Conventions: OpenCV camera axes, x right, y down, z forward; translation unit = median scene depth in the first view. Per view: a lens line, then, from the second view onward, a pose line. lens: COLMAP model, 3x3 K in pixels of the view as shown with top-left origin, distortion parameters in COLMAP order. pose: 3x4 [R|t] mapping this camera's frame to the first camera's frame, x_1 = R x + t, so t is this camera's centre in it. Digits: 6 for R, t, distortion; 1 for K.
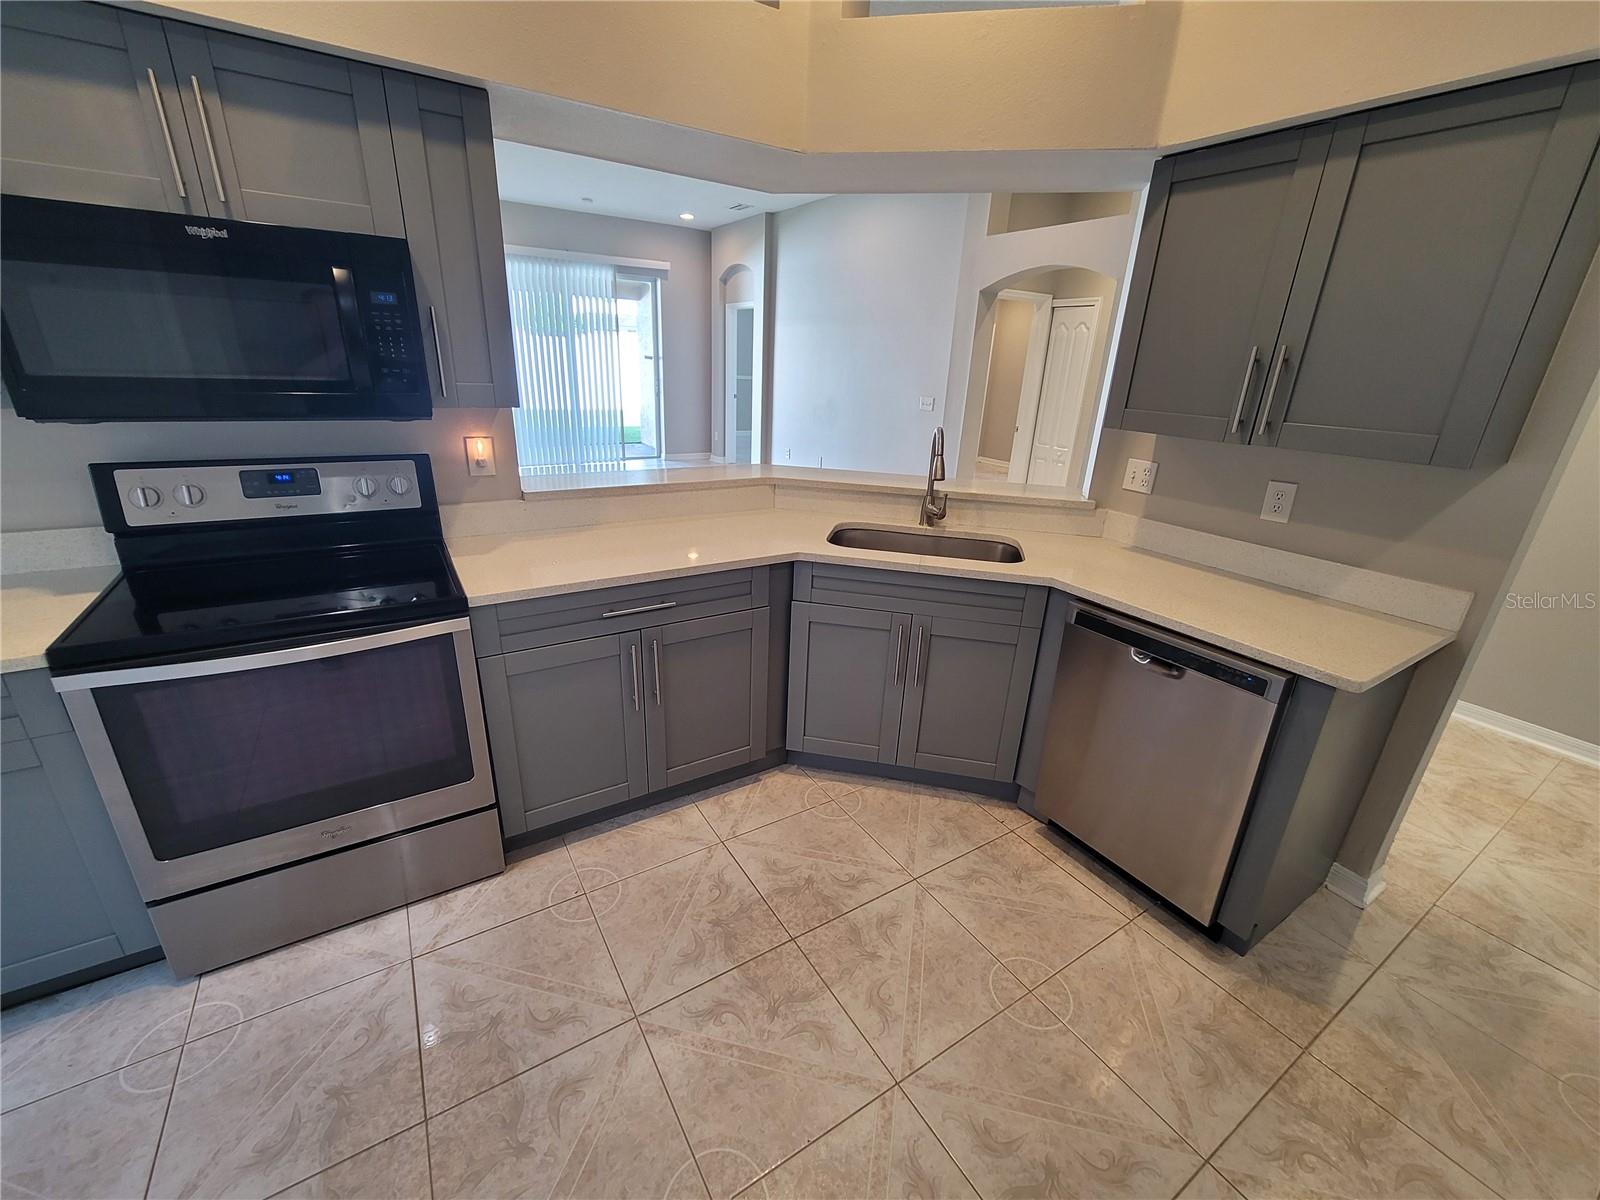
lens RADIAL K [[651.6, 0, 799.8], [0, 651.6, 605.6], [0, 0, 1]] dist [-0.004054, 0.001720]
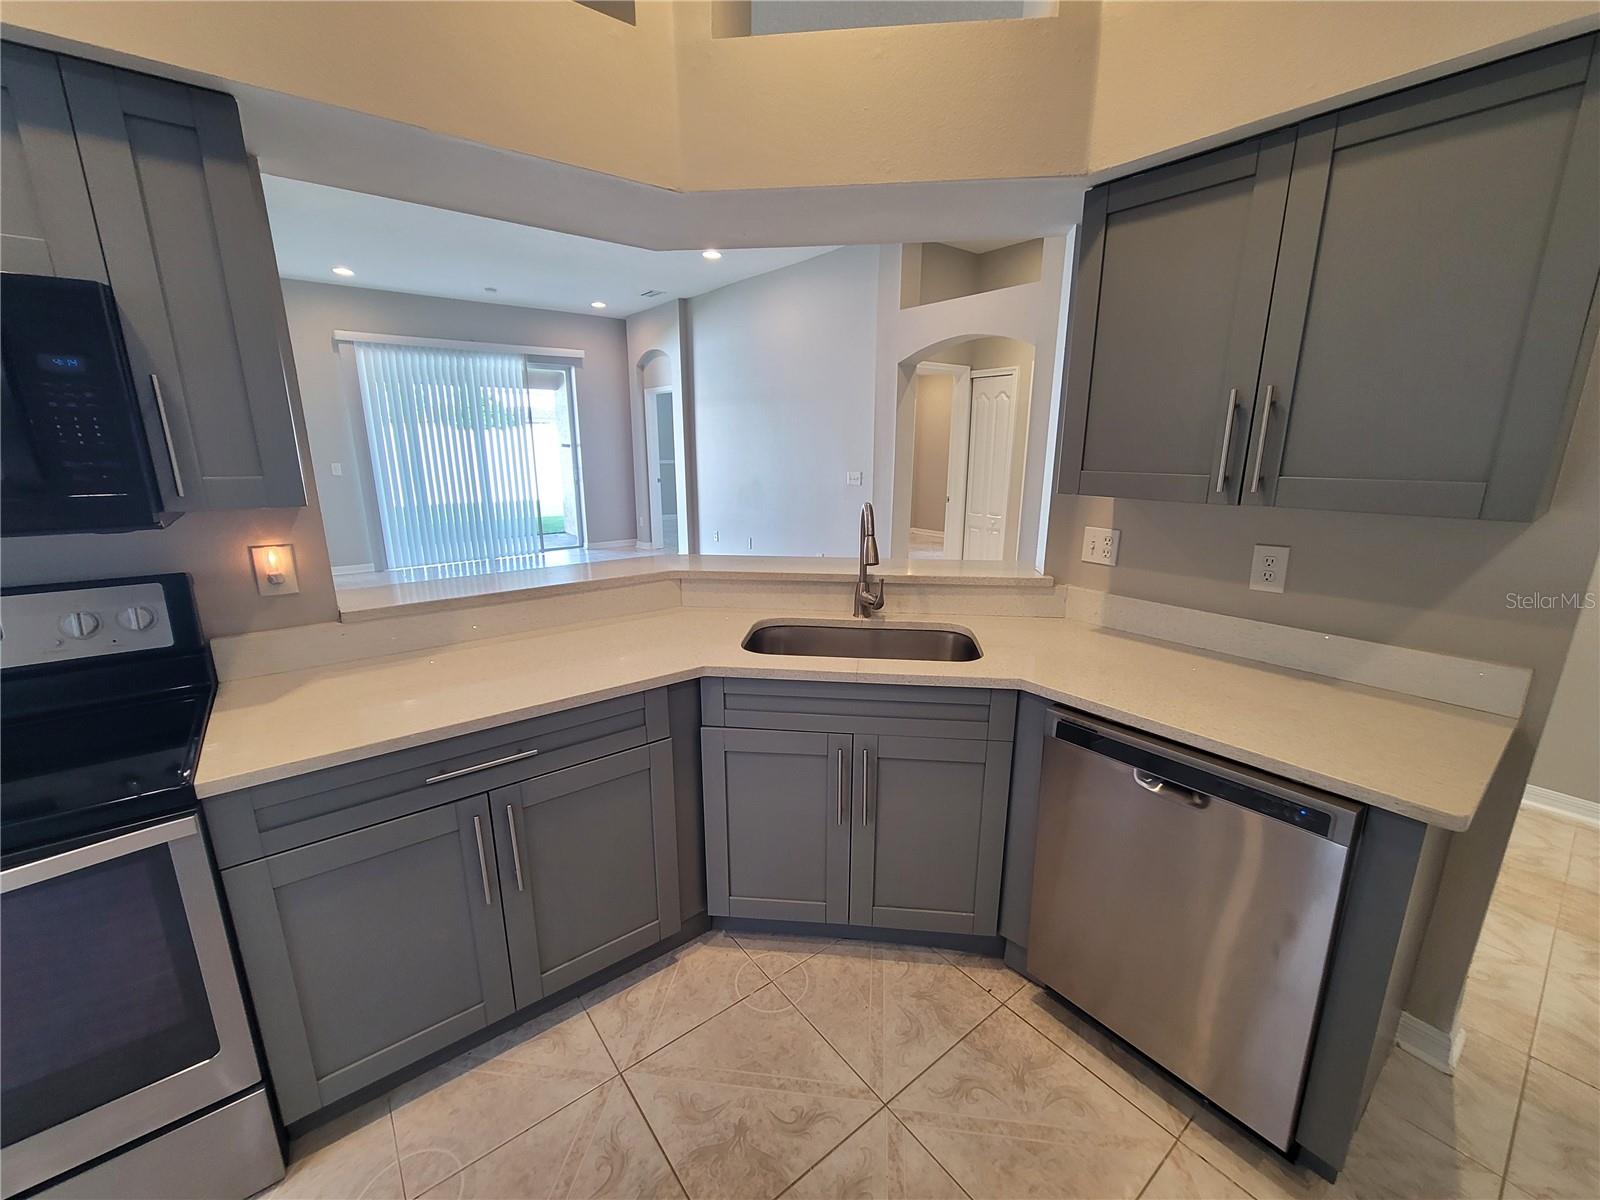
lens RADIAL K [[651.6, 0, 799.2], [0, 651.6, 606.5], [0, 0, 1]] dist [-0.004054, 0.001720]
pose [[0.994195, -0.063425, 0.086908, 0.048738], [0.072911, 0.991174, -0.110719, -0.057832], [-0.079119, 0.116413, 0.990045, 0.202733]]
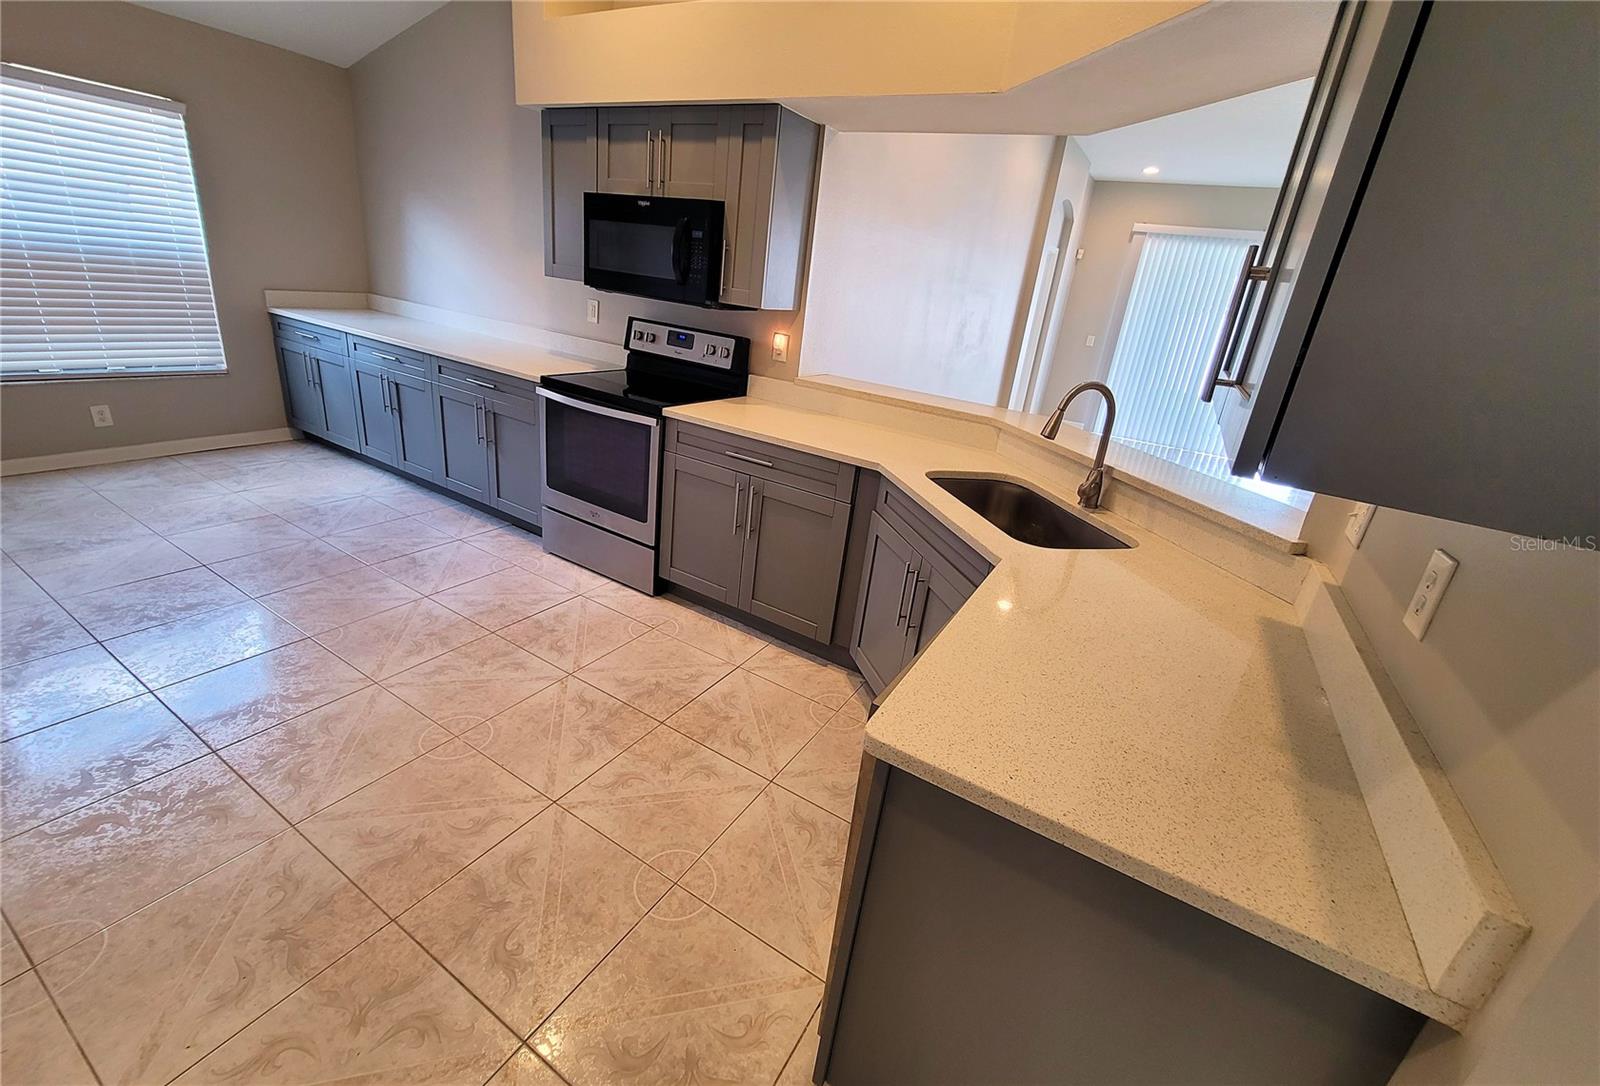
lens RADIAL K [[651.2, 0, 803.2], [0, 651.2, 511.5], [0, 0, 1]] dist [-0.004271, 0.001852]
pose [[0.460250, 0.306875, -0.833065, 0.840681], [-0.404723, 0.907705, 0.110770, -0.077985], [0.790170, 0.286179, 0.541971, 0.356989]]
